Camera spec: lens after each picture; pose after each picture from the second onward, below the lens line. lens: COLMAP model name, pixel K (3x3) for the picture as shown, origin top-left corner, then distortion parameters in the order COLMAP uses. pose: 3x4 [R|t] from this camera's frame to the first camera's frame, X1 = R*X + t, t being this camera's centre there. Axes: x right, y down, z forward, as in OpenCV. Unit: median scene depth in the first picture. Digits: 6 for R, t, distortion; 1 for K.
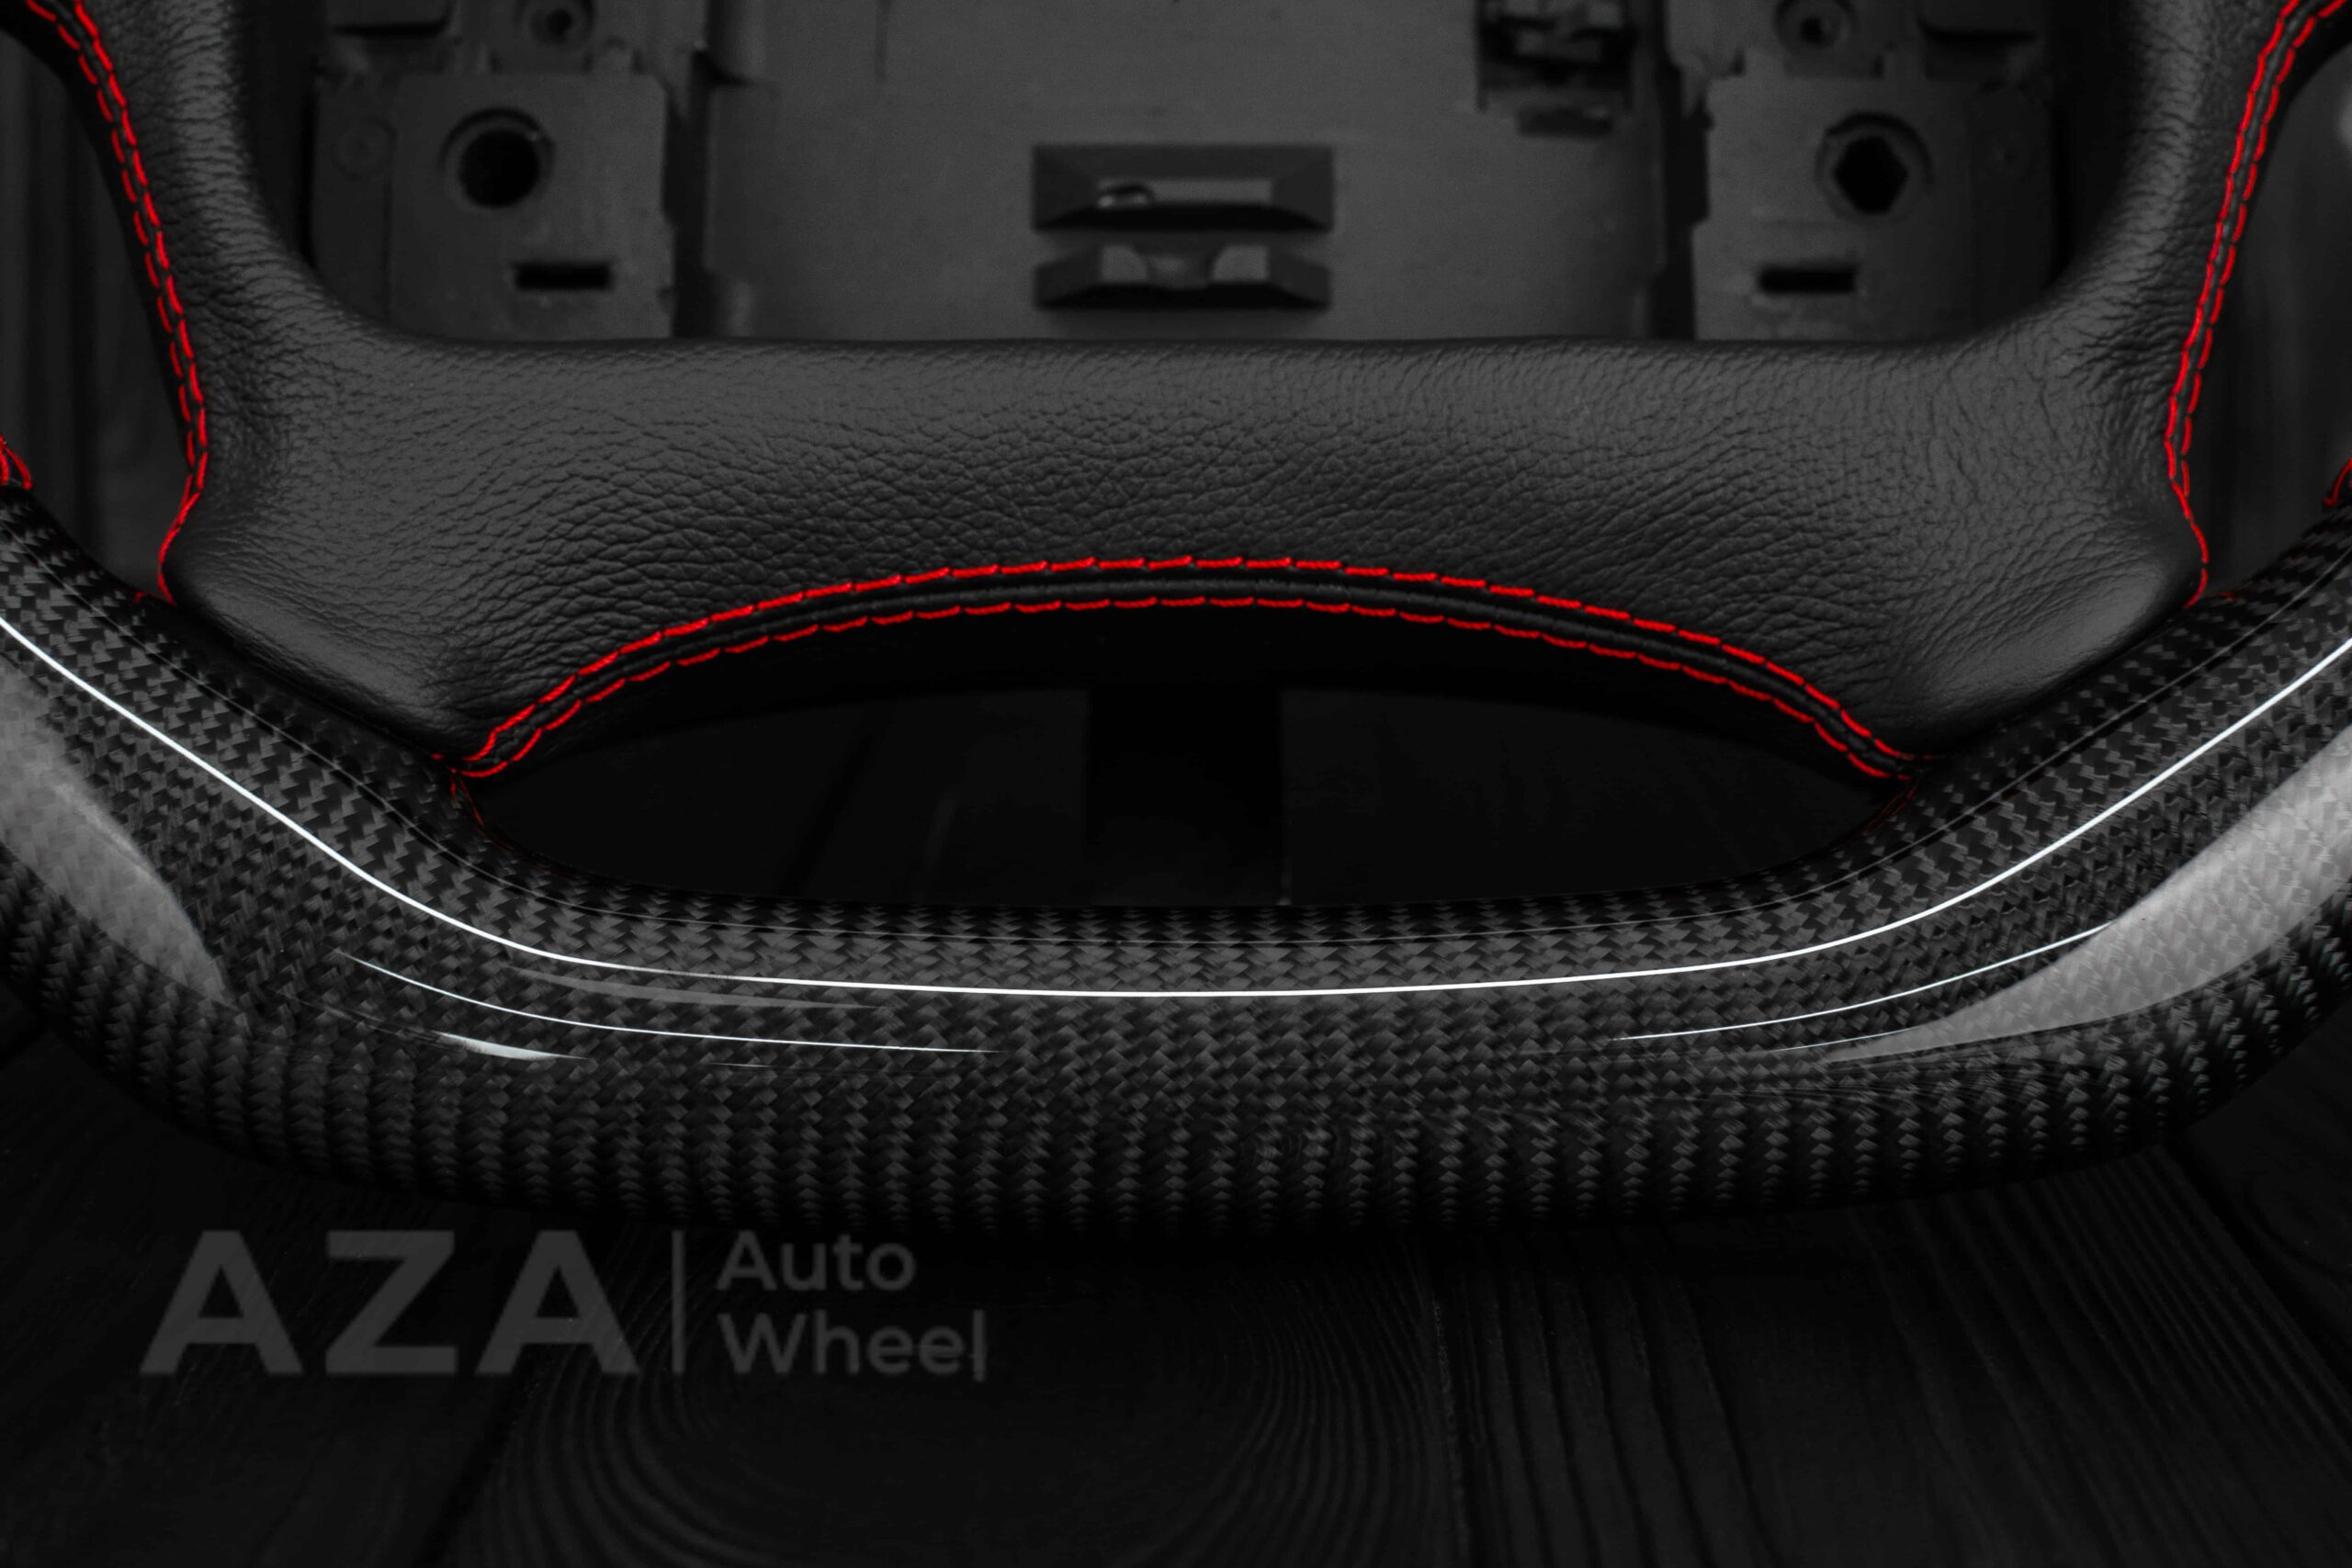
lens RADIAL K [[3605.8, 0, 1168.9], [0, 3605.8, 818.9], [0, 0, 1]] dist [-0.226874, 0.194145]
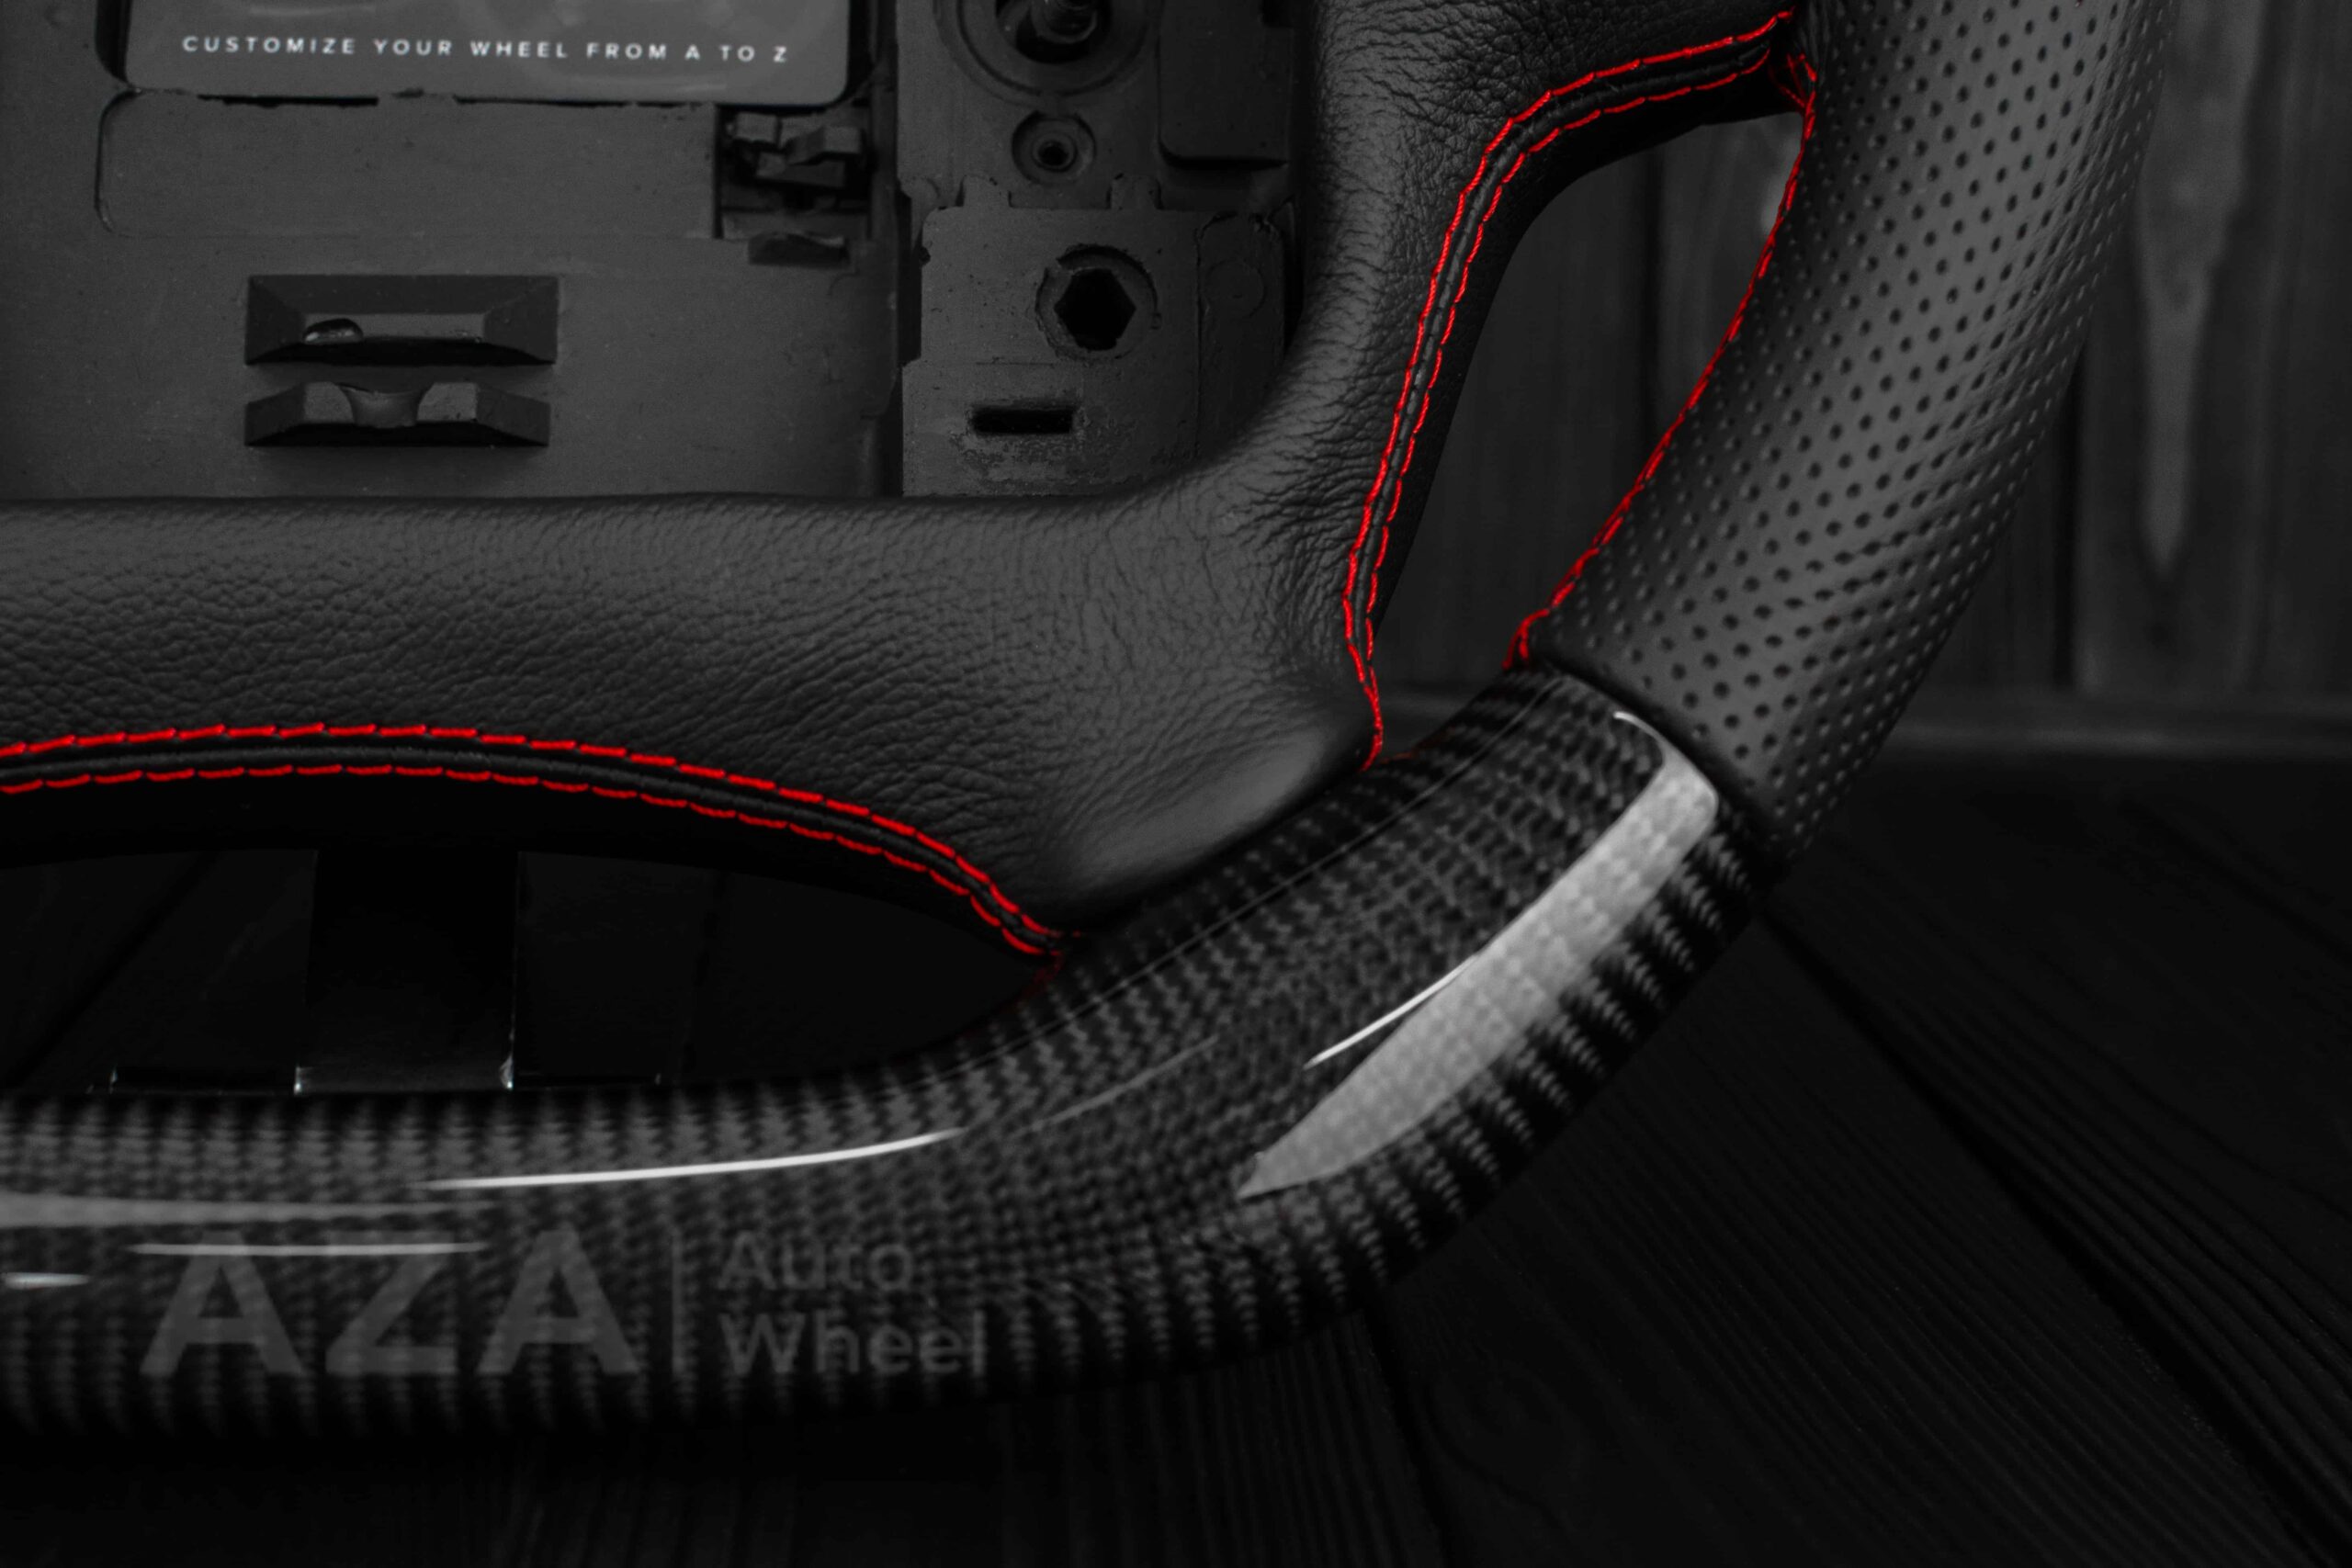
lens RADIAL K [[3605.8, 0, 1168.9], [0, 3605.8, 818.9], [0, 0, 1]] dist [-0.226874, 0.194145]
pose [[0.995814, -0.000911, 0.091400, 0.145284], [0.001650, 0.999967, -0.008011, -0.039636], [-0.091390, 0.008128, 0.995782, 0.030444]]
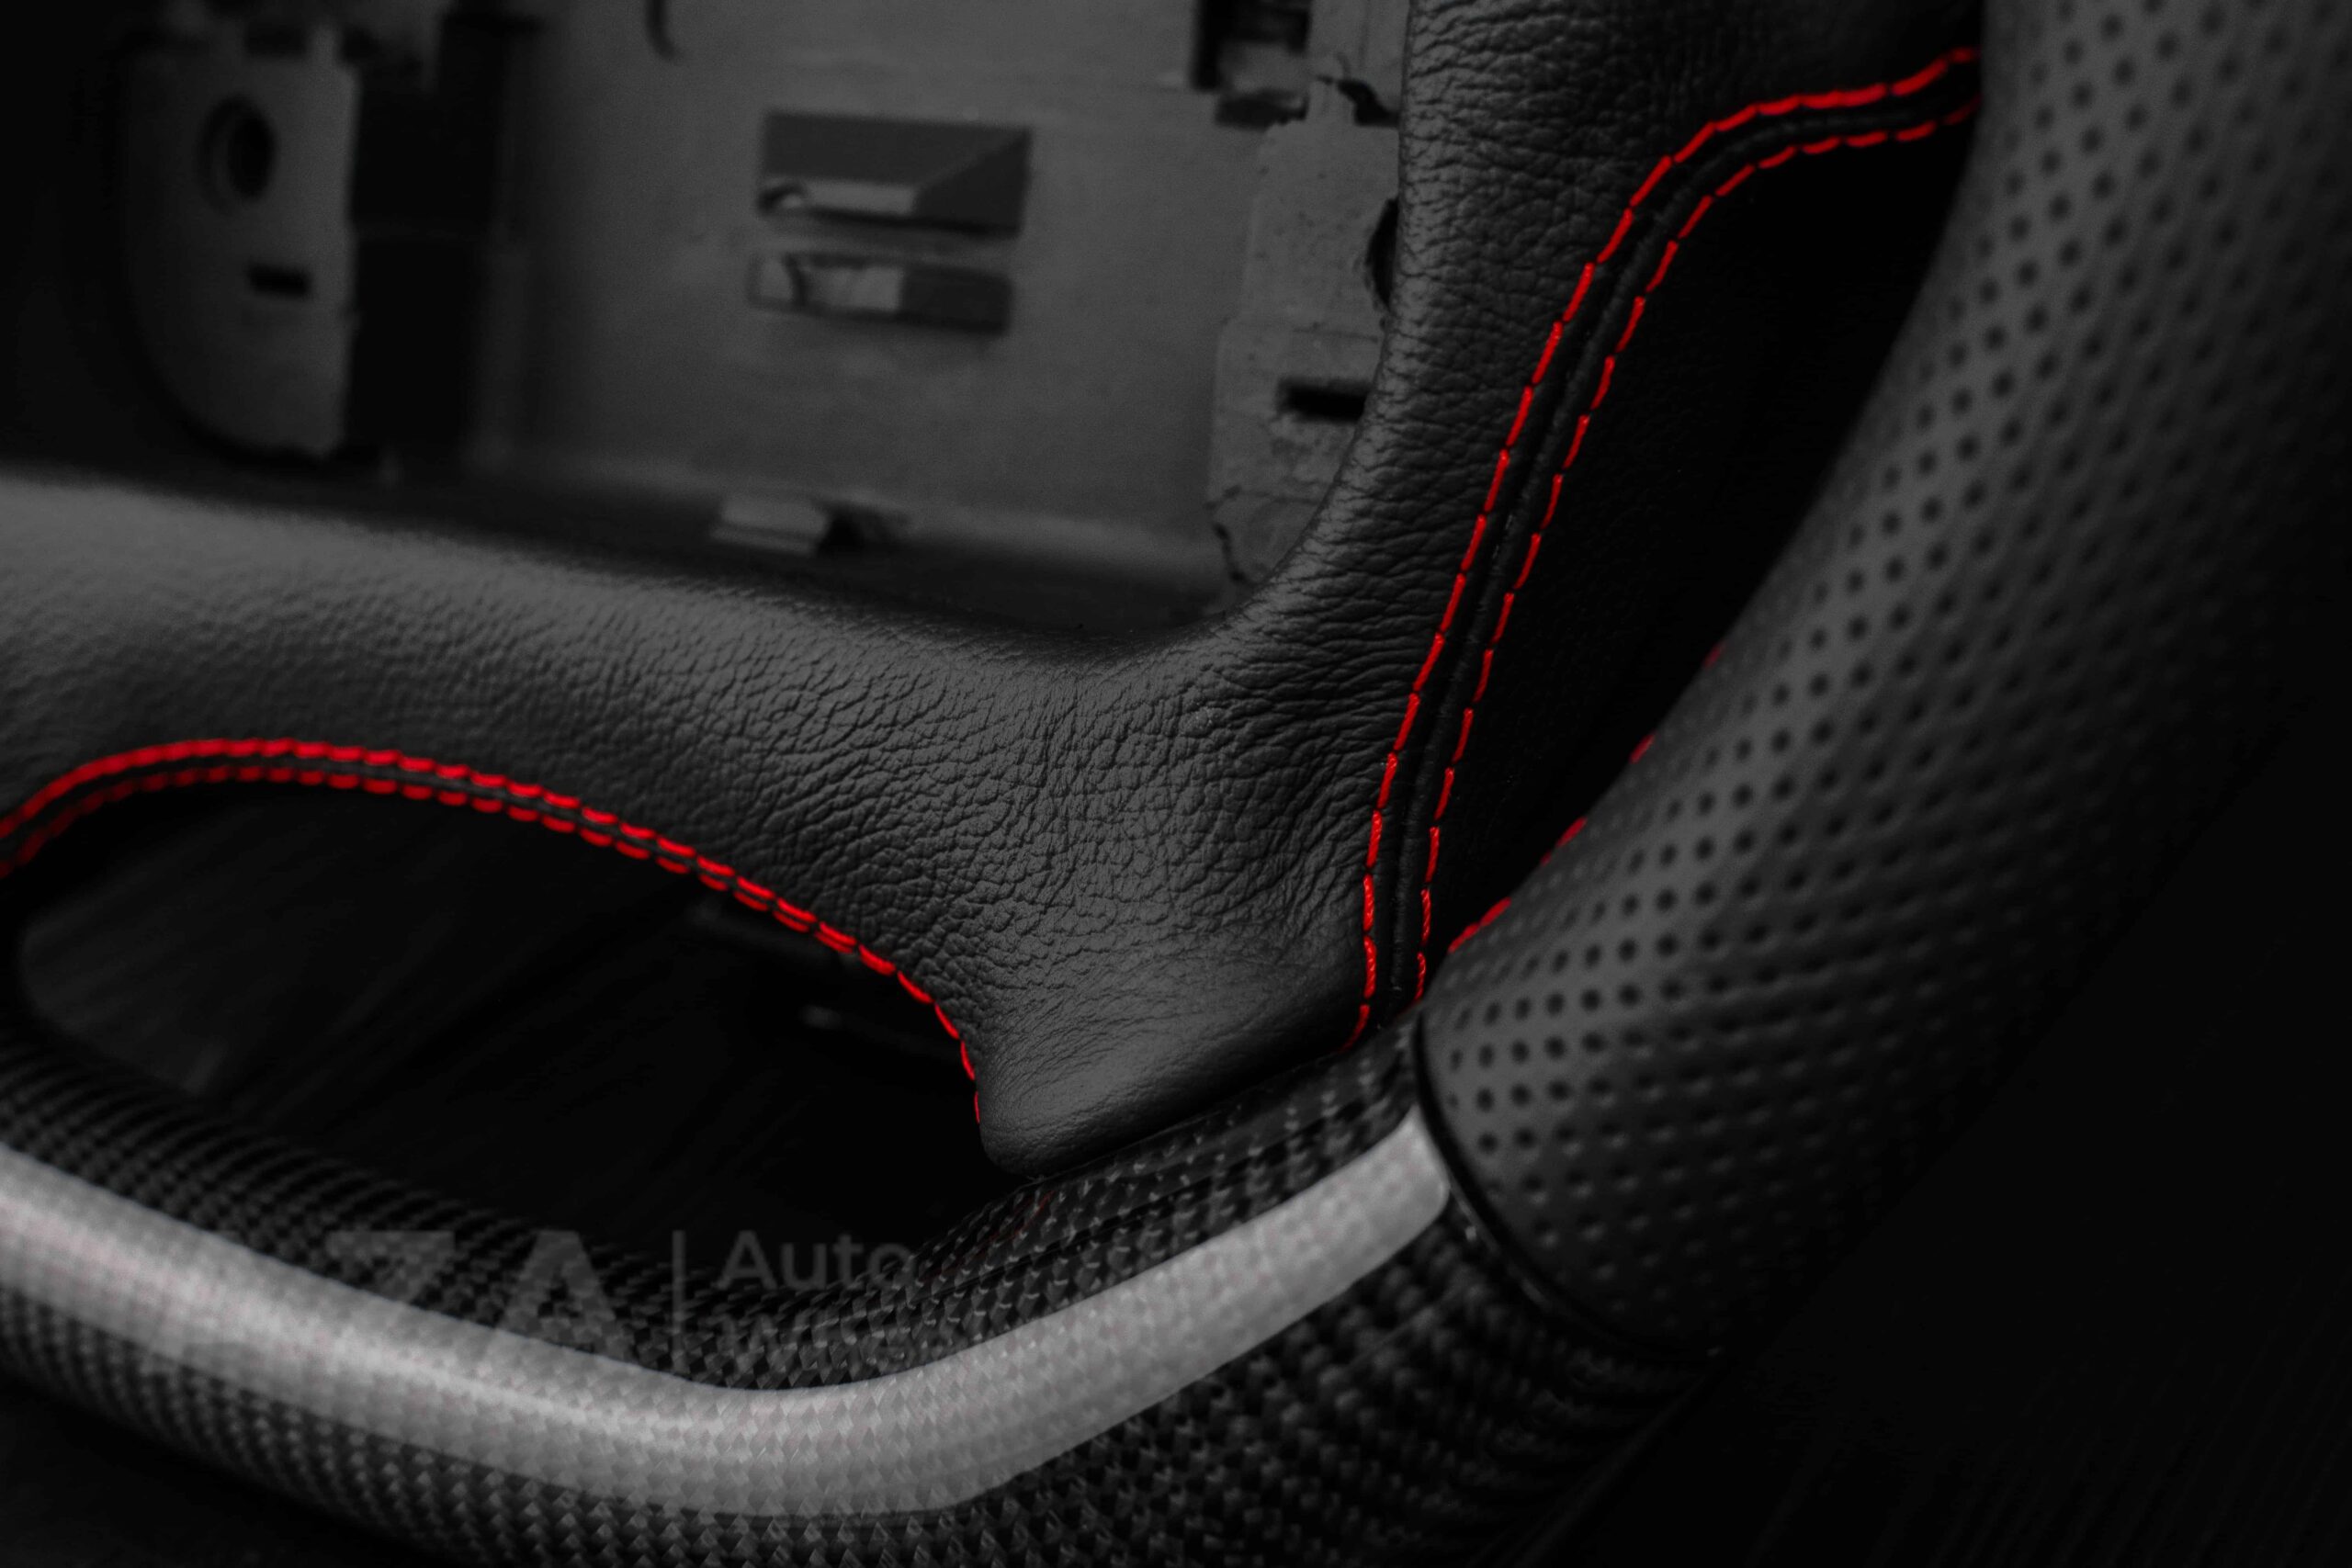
lens RADIAL K [[3605.8, 0, 1168.9], [0, 3605.8, 818.9], [0, 0, 1]] dist [-0.226874, 0.194145]
pose [[0.819259, 0.158619, -0.551049, 0.667009], [0.007139, 0.958084, 0.286398, -0.324463], [0.573380, -0.238567, 0.783786, 0.382763]]
